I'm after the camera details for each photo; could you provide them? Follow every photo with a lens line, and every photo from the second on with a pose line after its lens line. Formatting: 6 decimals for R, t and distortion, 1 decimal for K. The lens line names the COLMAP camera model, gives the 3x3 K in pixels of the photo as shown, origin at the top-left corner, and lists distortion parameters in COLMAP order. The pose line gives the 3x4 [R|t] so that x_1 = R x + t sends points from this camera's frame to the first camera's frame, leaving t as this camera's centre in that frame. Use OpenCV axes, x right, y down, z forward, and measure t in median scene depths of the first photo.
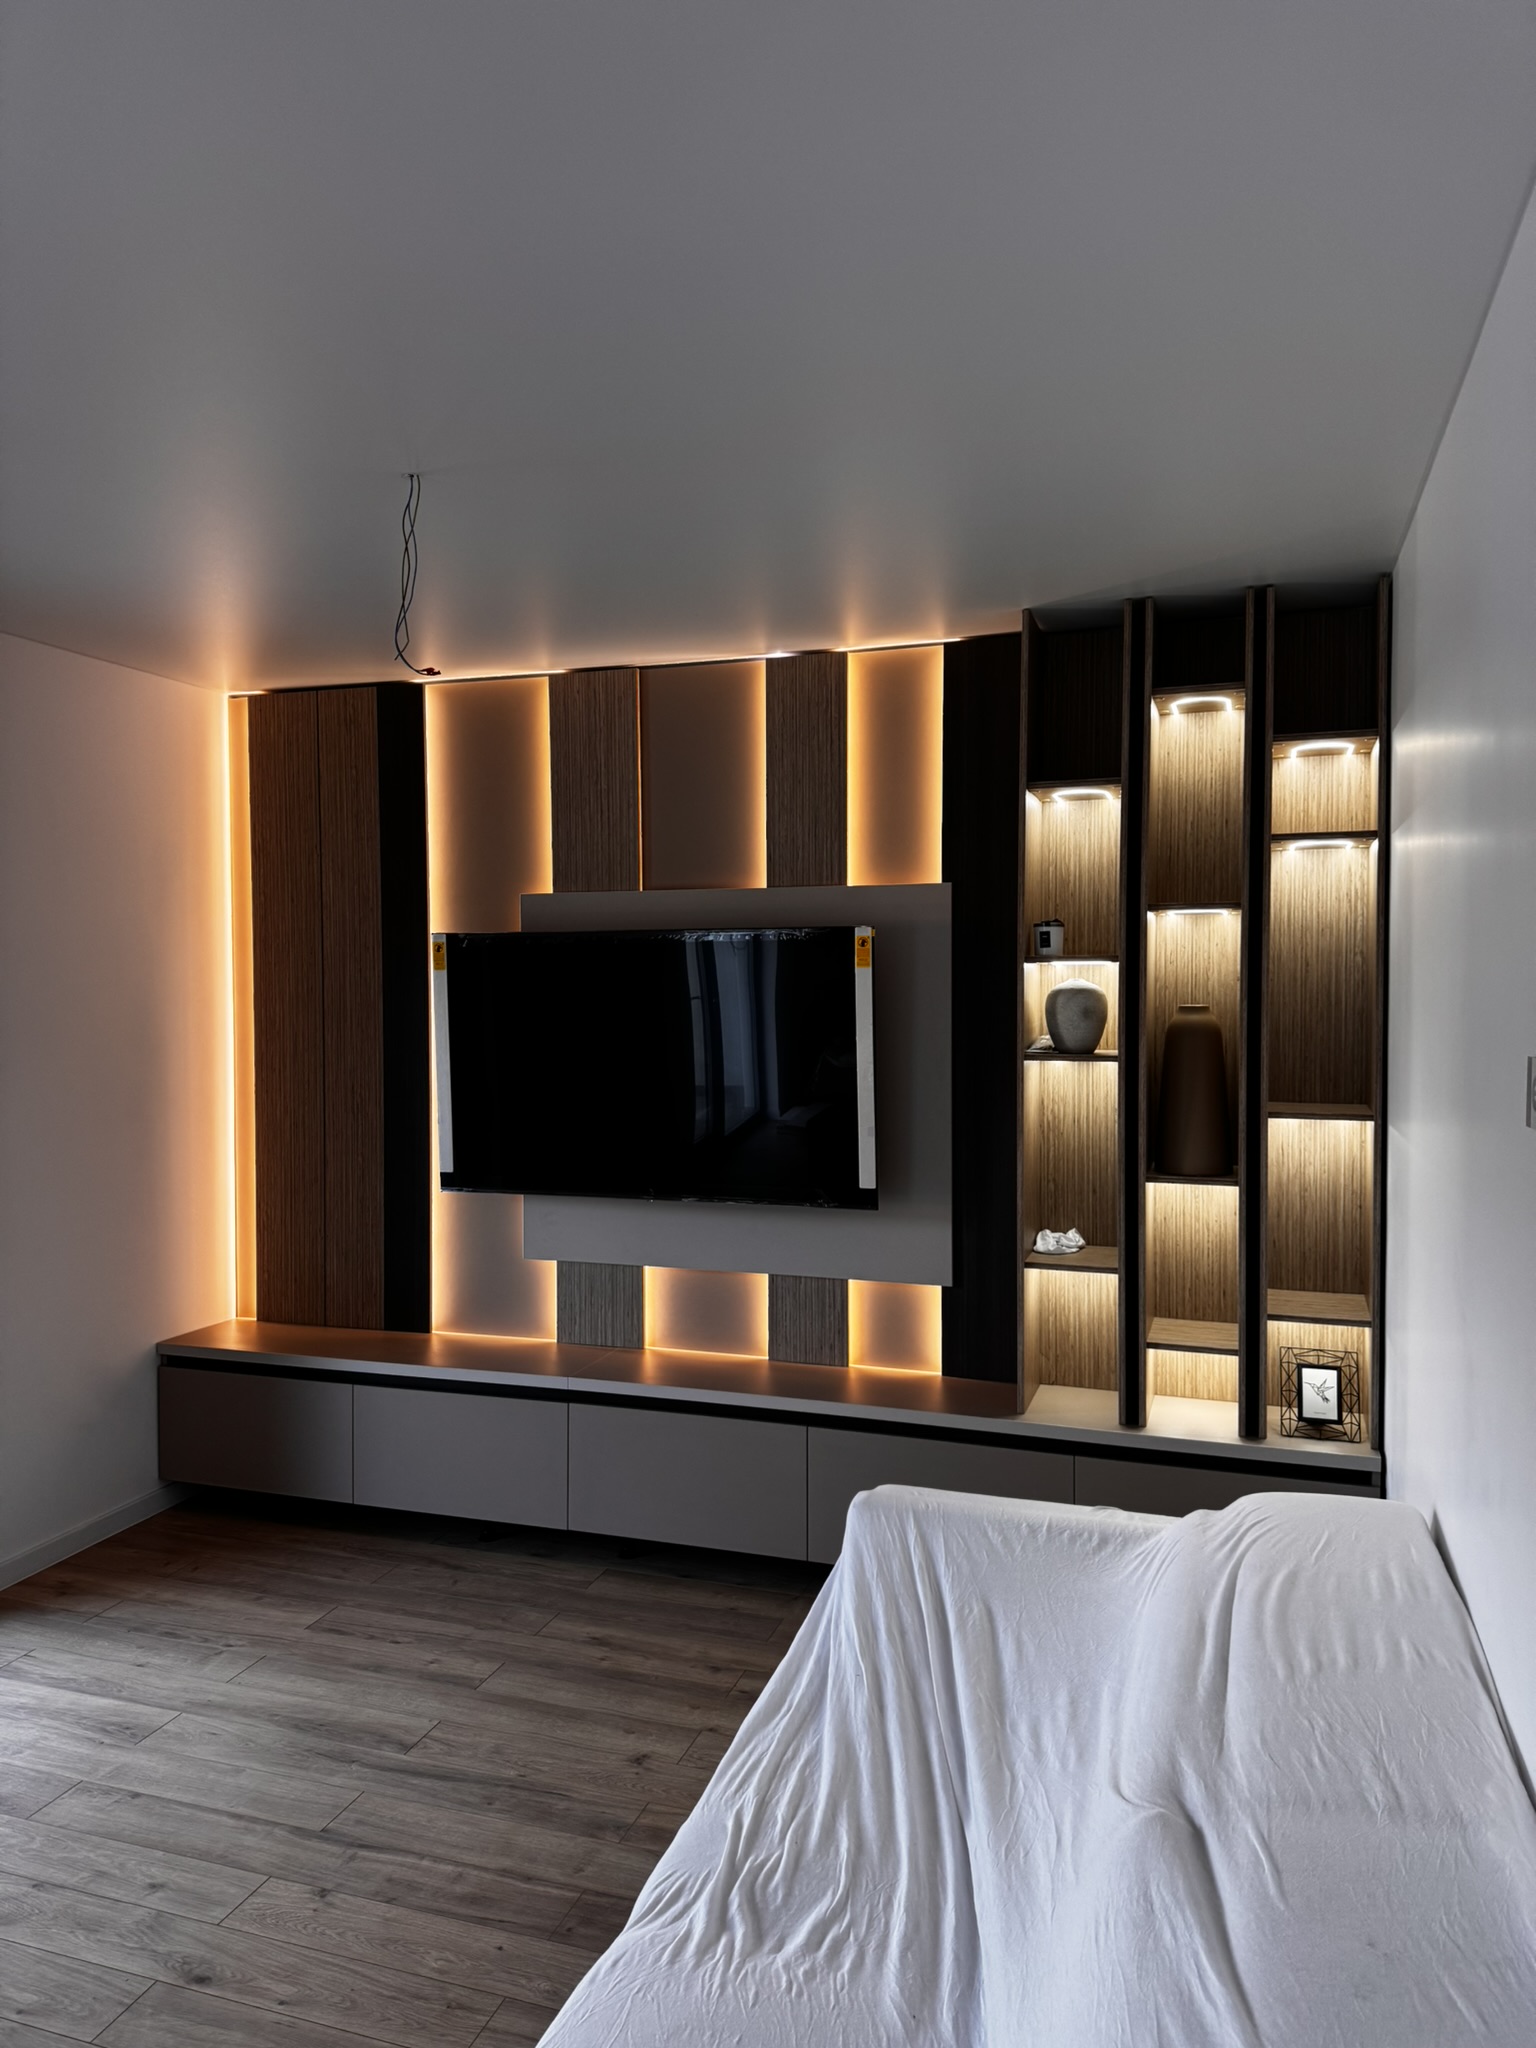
lens RADIAL K [[1449.9, 0, 768.0], [0, 1449.9, 1024.0], [0, 0, 1]] dist [0.065041, -0.084371]
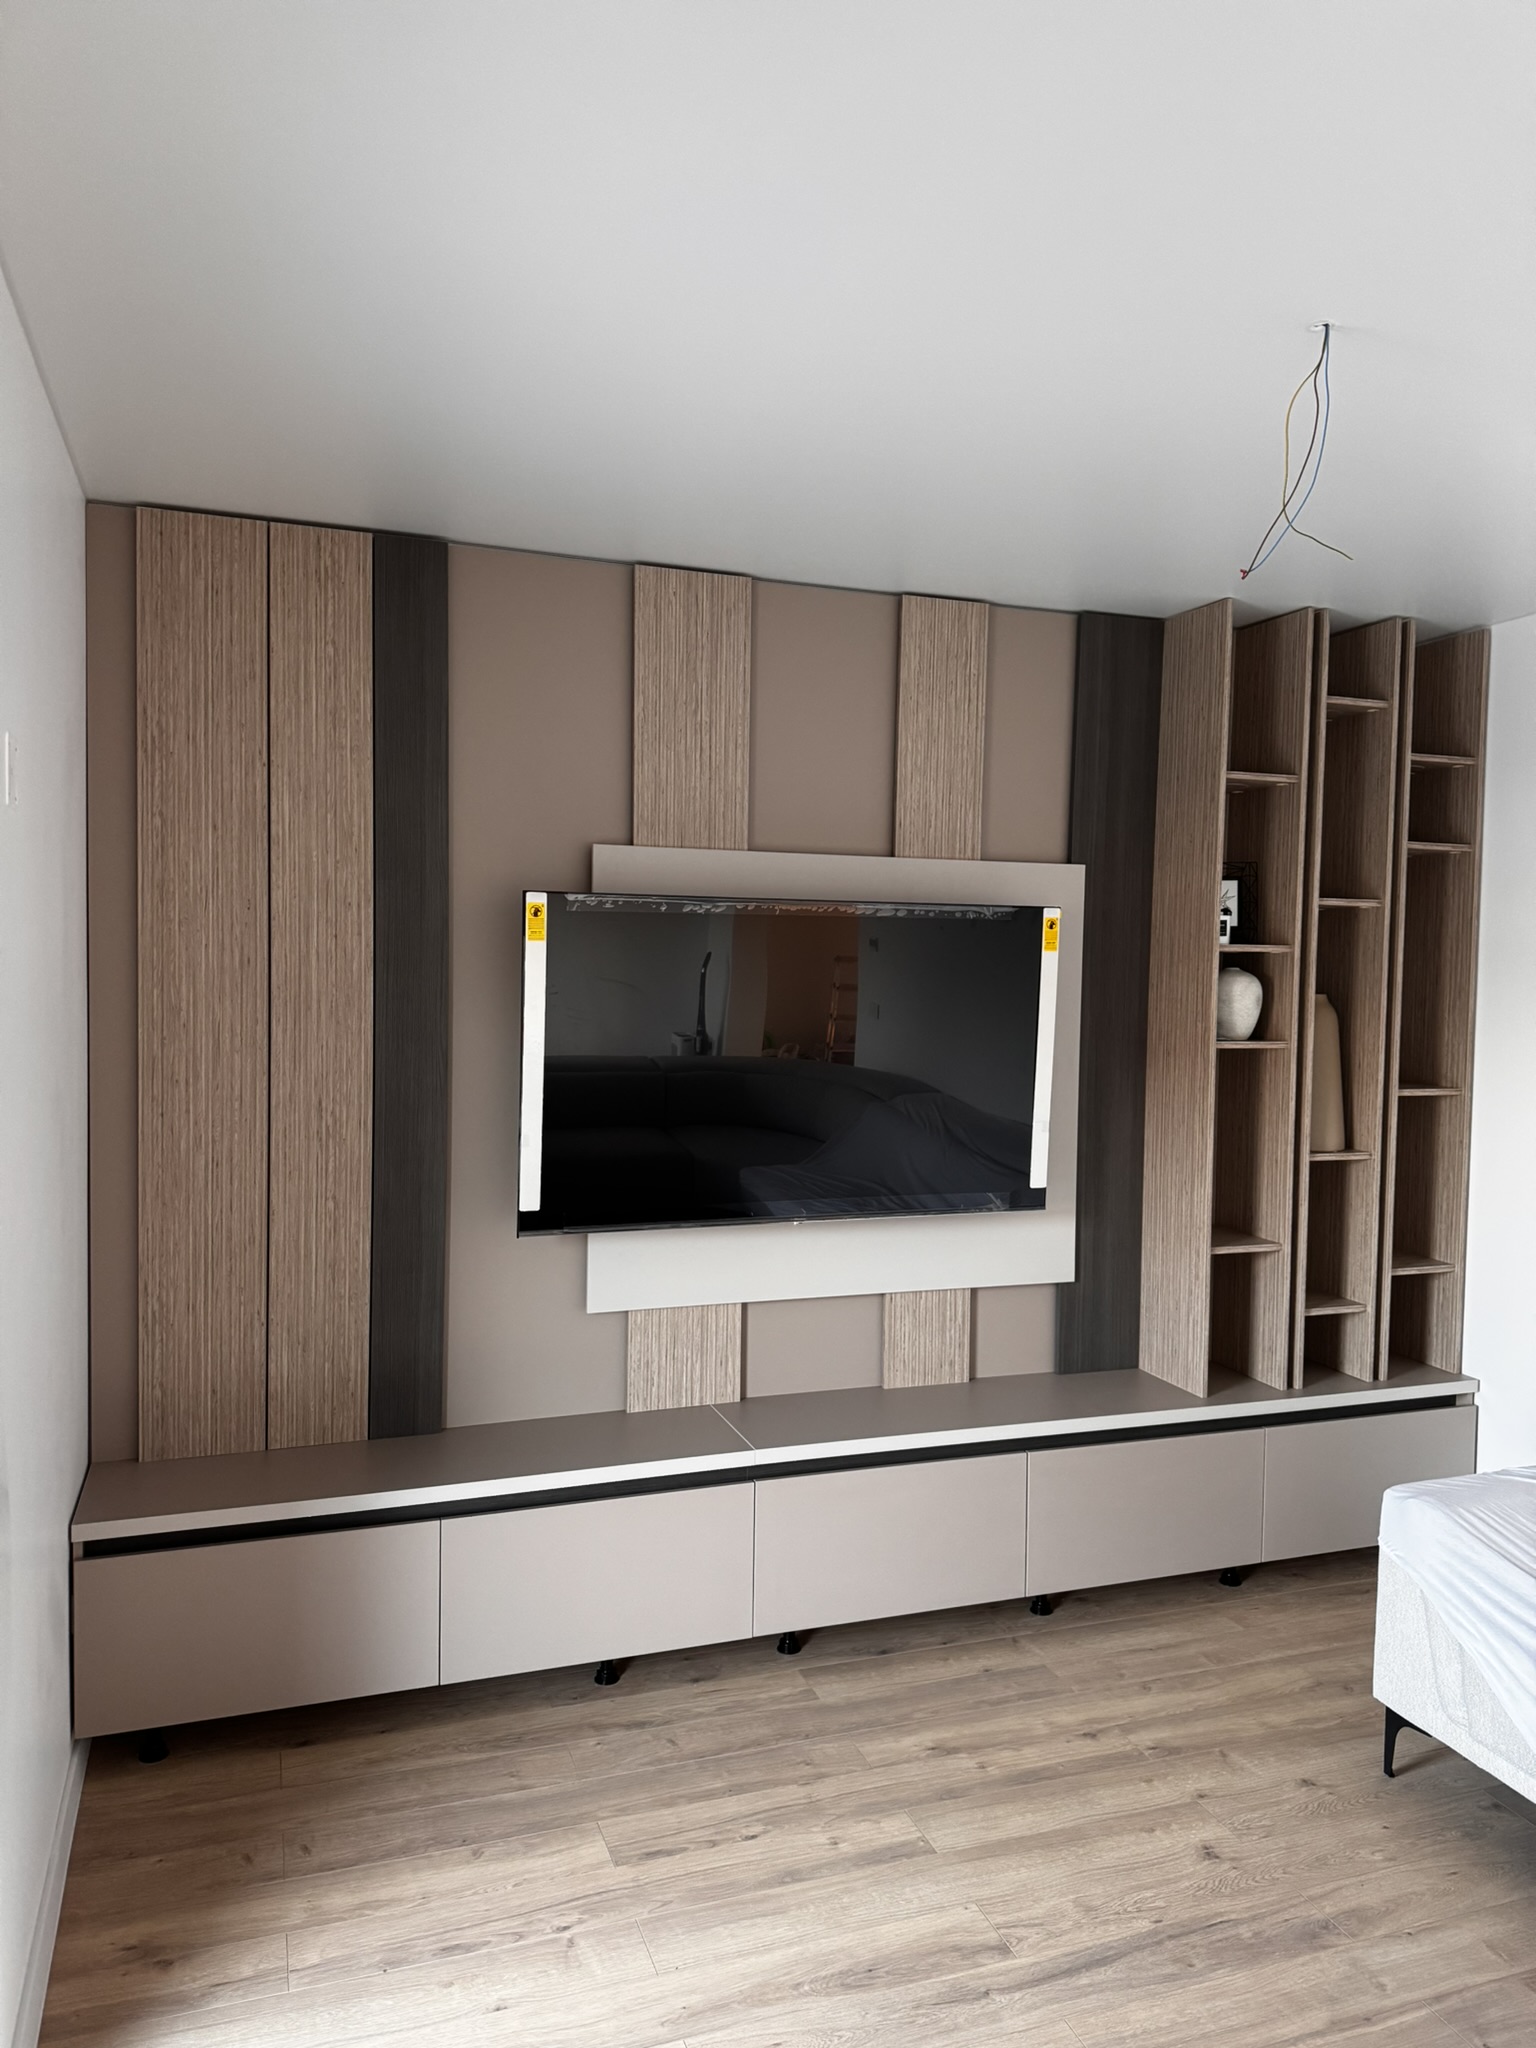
lens RADIAL K [[1441.1, 0, 774.1], [0, 1441.1, 1031.3], [0, 0, 1]] dist [0.038498, -0.045063]
pose [[0.782281, -0.012910, 0.622792, -0.650569], [-0.001984, 0.999729, 0.023216, -0.008875], [-0.622922, -0.019397, 0.782043, 0.385255]]
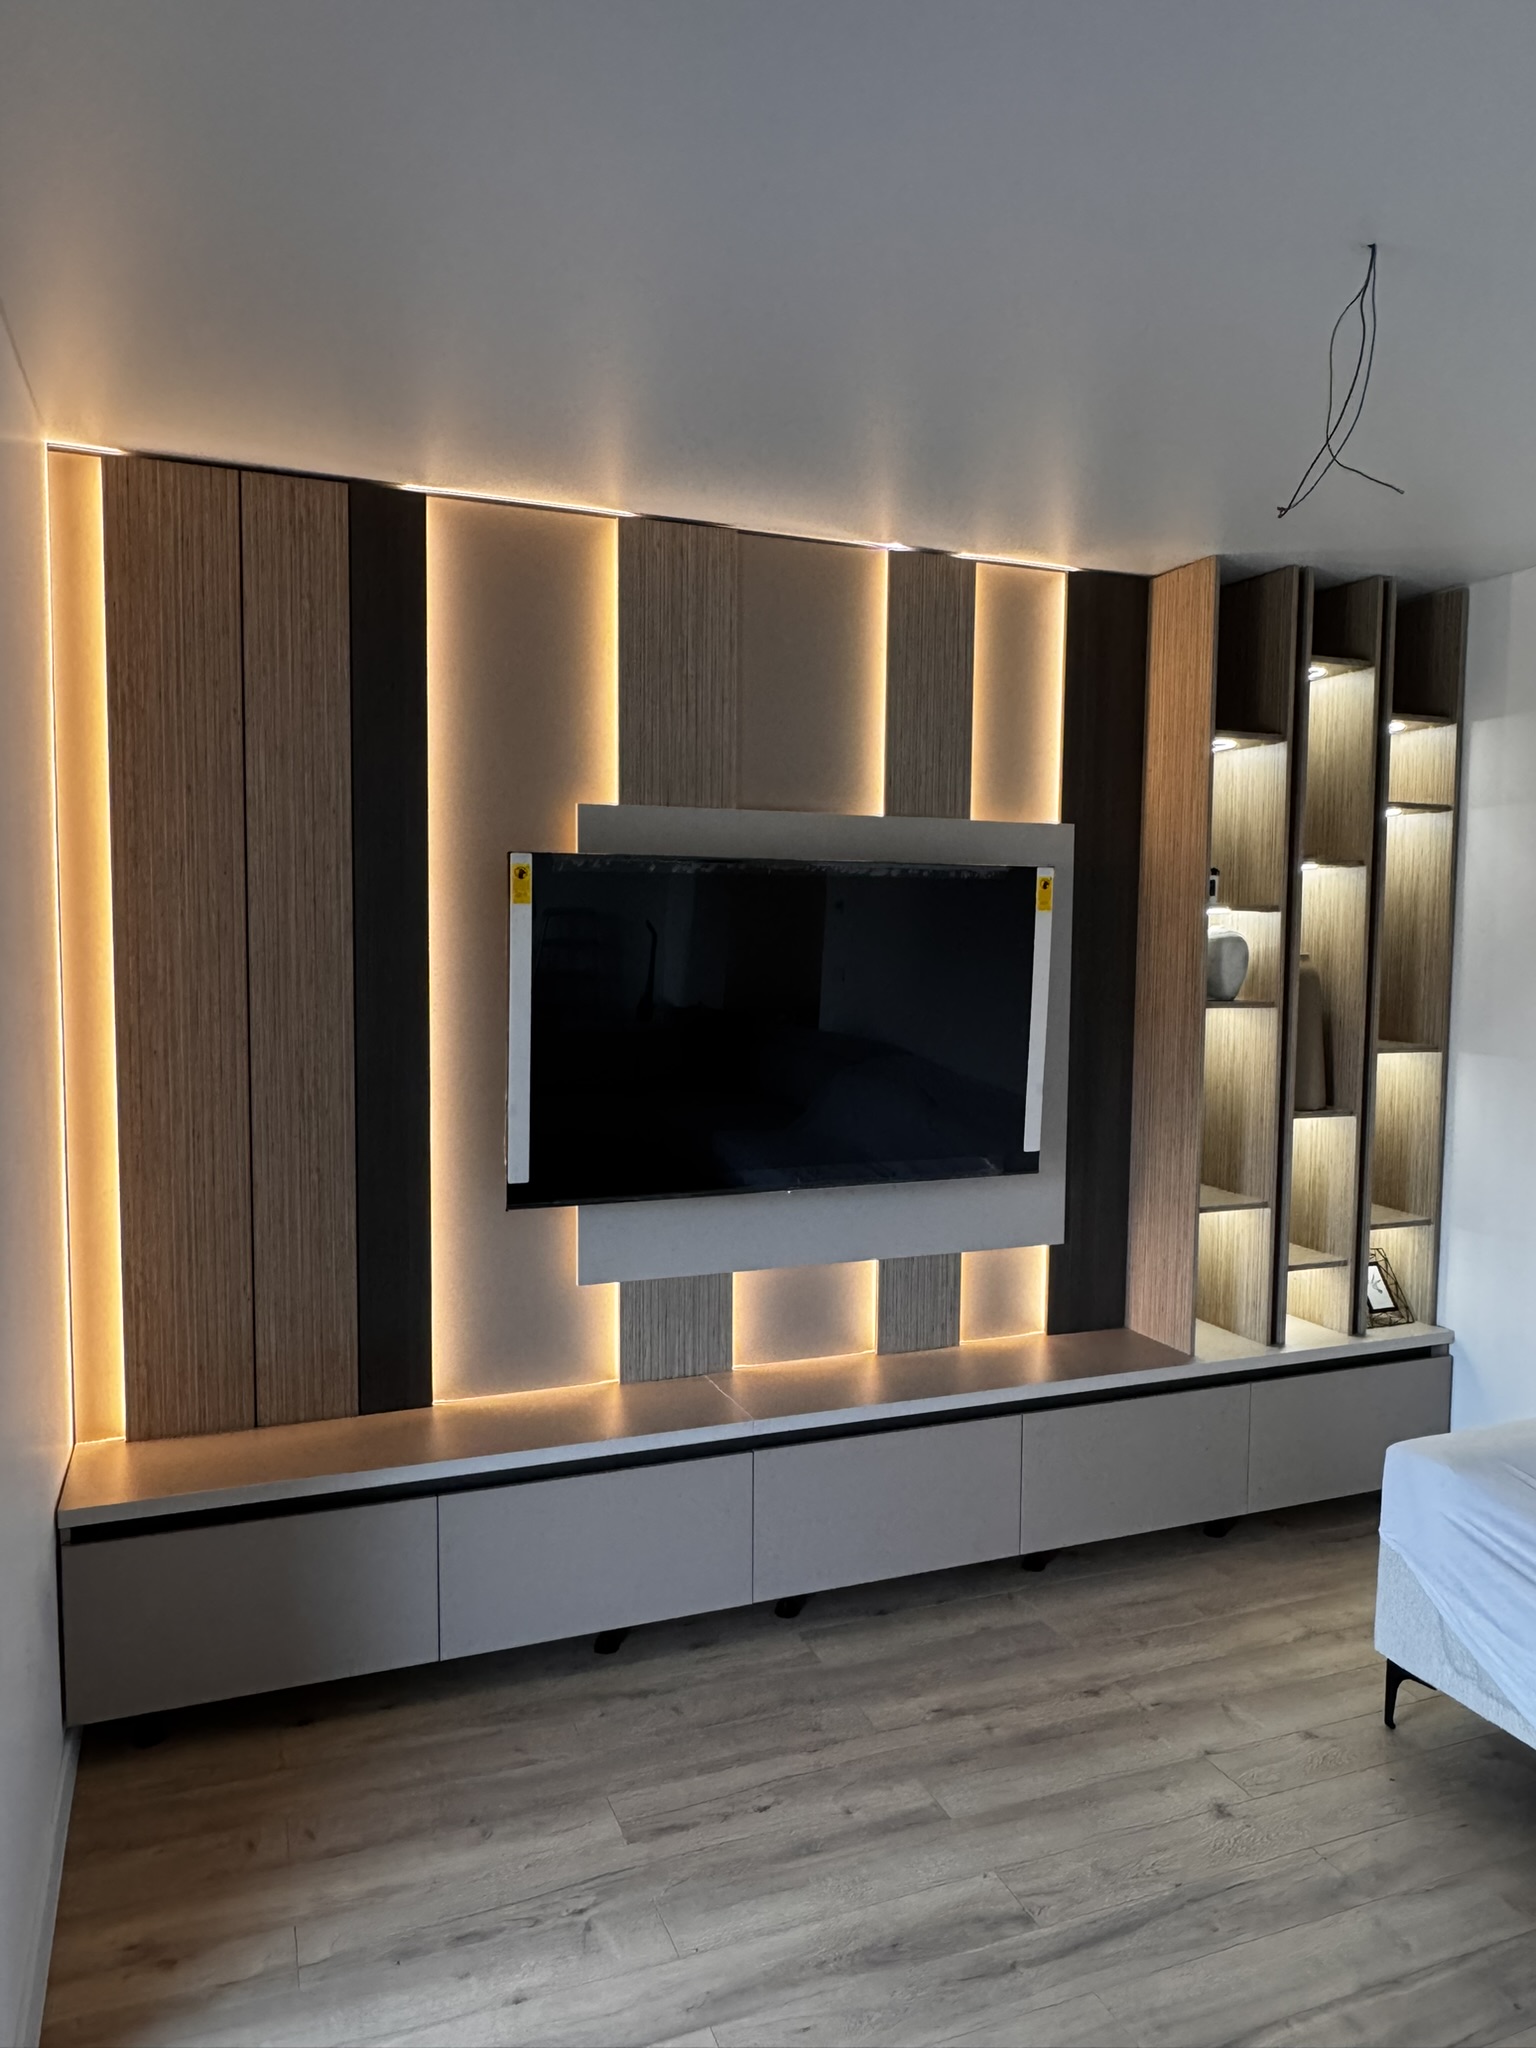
lens RADIAL K [[1391.5, 0, 769.7], [0, 1391.5, 1040.3], [0, 0, 1]] dist [-0.056314, 0.071733]
pose [[0.760906, -0.039123, 0.647682, -0.637731], [0.006583, 0.998595, 0.052586, -0.005130], [-0.648829, -0.035750, 0.760094, 0.442652]]
